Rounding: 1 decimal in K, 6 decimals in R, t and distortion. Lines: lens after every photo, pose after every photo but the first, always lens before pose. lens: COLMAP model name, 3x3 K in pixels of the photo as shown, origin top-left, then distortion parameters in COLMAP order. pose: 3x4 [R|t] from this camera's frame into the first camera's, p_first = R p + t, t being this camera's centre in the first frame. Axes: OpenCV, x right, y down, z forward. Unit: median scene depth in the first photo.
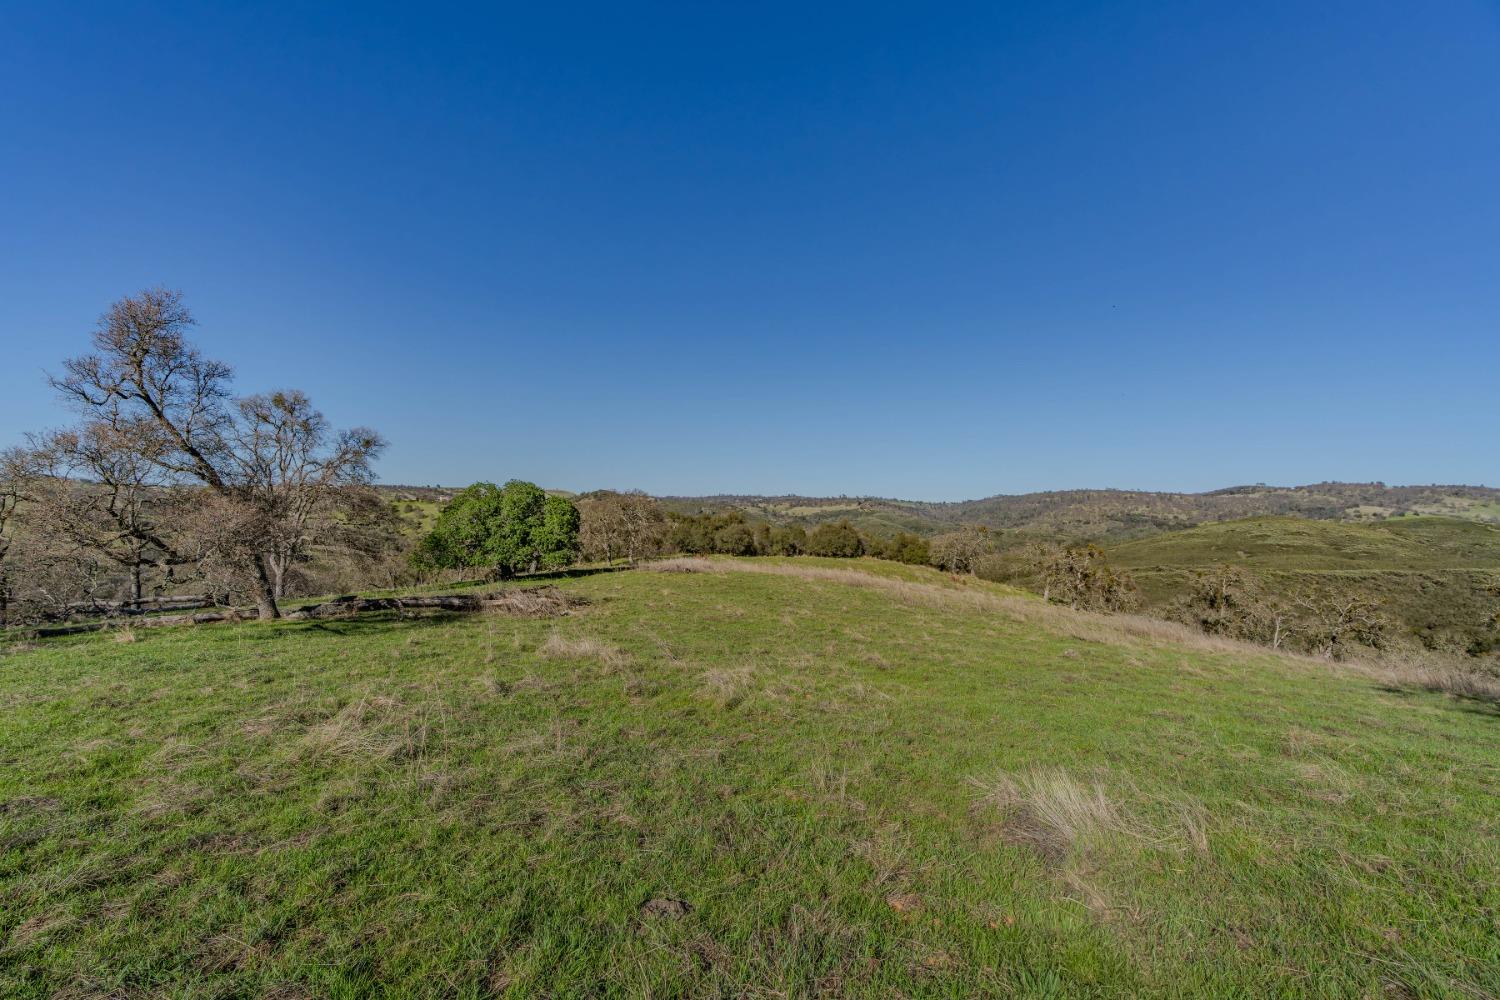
lens RADIAL K [[675.1, 0, 745.6], [0, 675.1, 501.2], [0, 0, 1]] dist [-0.001331, 0.000752]
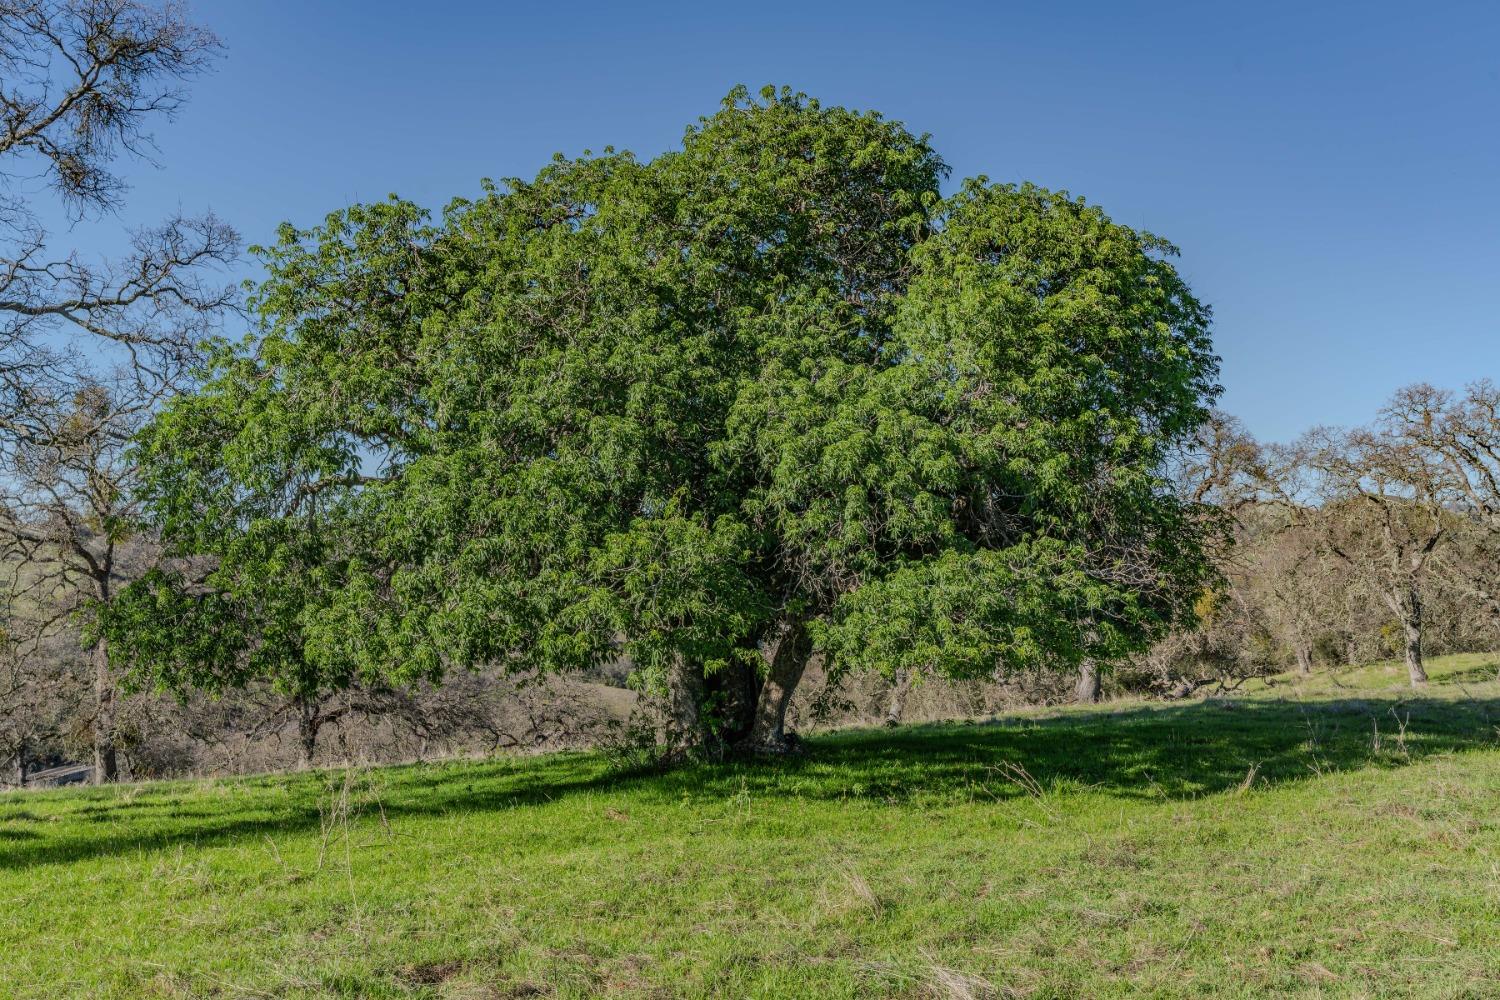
lens RADIAL K [[1466.0, 0, 743.1], [0, 1466.0, 499.2], [0, 0, 1]] dist [0.011972, 0.006035]
pose [[0.815145, -0.045524, -0.577465, -0.038633], [0.033174, 0.998940, -0.031922, 0.016411], [0.578306, 0.006864, 0.815791, 0.179983]]
